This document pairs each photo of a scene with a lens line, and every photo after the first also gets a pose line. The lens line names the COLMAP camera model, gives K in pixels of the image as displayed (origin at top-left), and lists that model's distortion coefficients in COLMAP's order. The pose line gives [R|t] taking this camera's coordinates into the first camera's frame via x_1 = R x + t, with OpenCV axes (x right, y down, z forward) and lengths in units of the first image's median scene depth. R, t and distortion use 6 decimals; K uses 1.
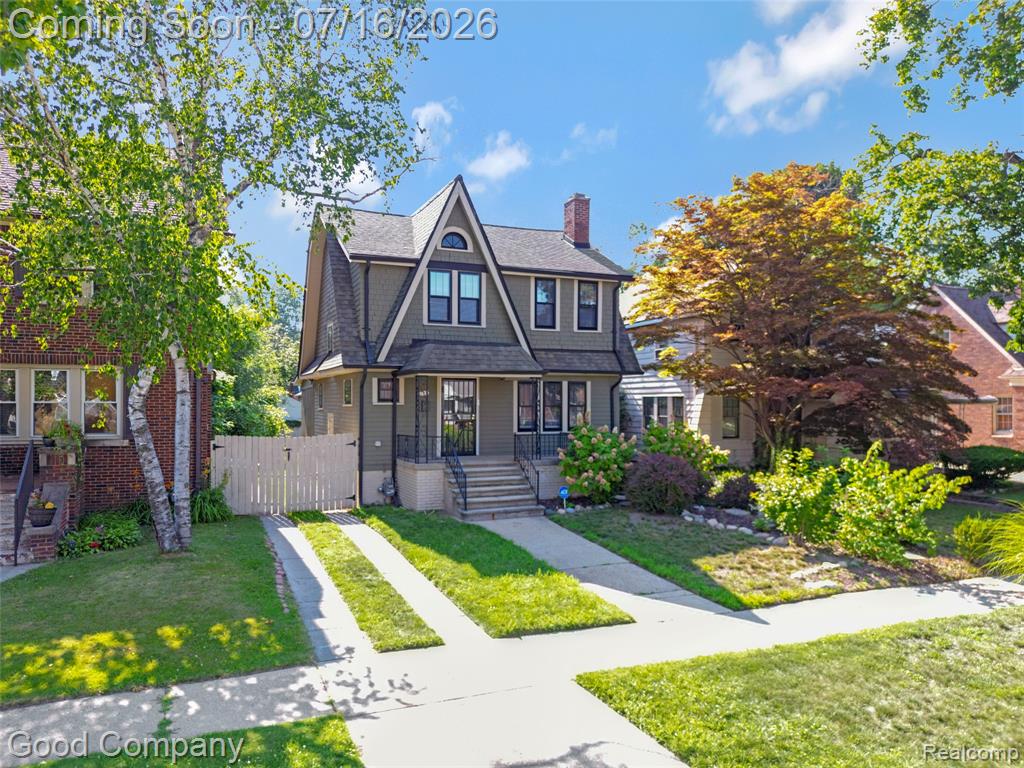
lens RADIAL K [[722.7, 0, 514.6], [0, 722.7, 420.4], [0, 0, 1]] dist [-0.000607, -0.000760]
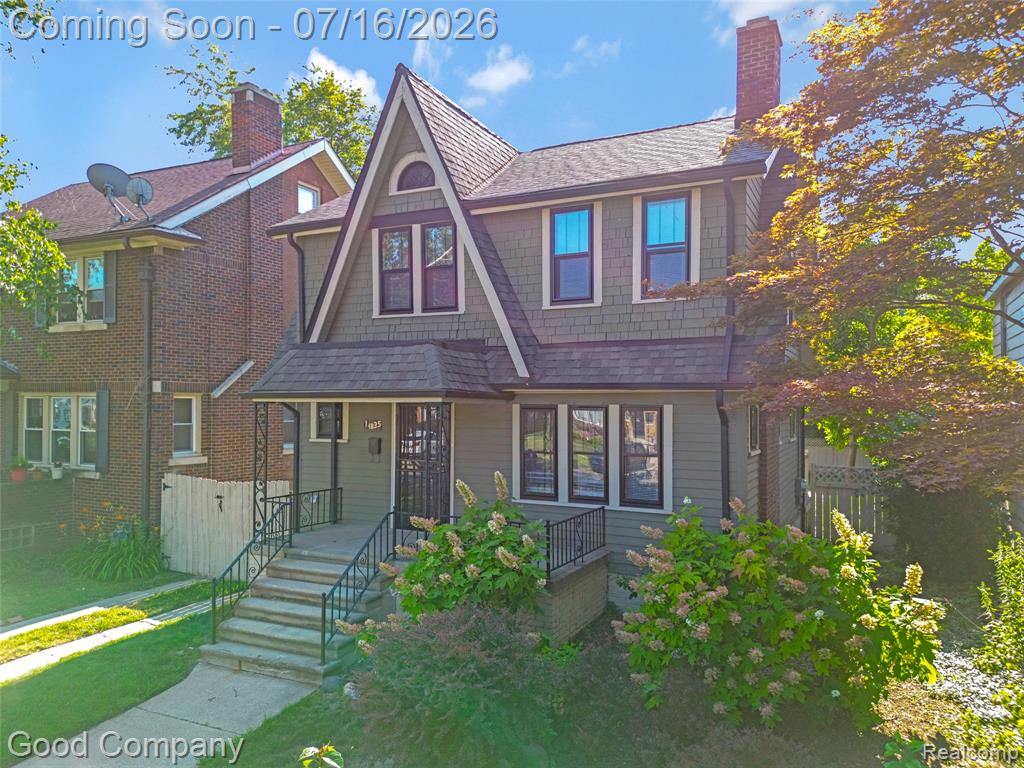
lens RADIAL K [[745.4, 0, 512.0], [0, 745.4, 384.0], [0, 0, 1]] dist [0.033375, -0.001142]
pose [[0.645327, -0.016589, -0.763727, 0.450180], [-0.021550, 0.998971, -0.039908, -0.050648], [0.763603, 0.042212, 0.644305, 0.666045]]
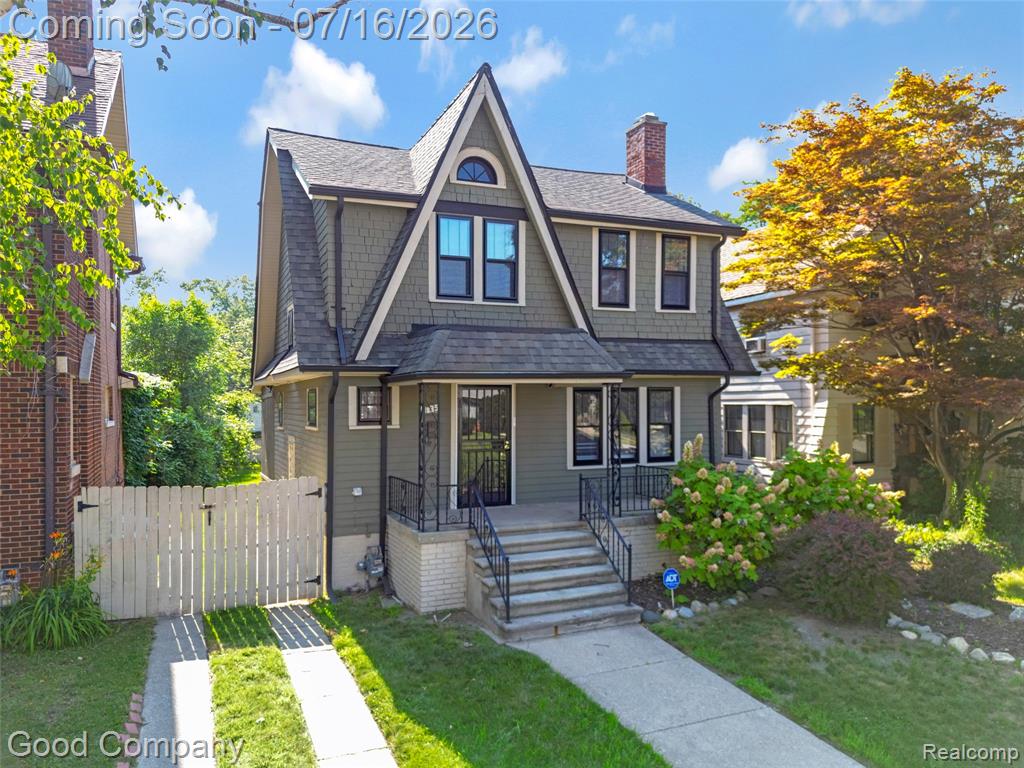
lens RADIAL K [[745.4, 0, 512.0], [0, 745.4, 384.0], [0, 0, 1]] dist [0.033375, -0.001142]
pose [[0.999949, -0.010014, -0.001295, -0.053330], [0.009941, 0.998818, -0.047582, -0.028188], [0.001770, 0.047567, 0.998866, 0.348737]]
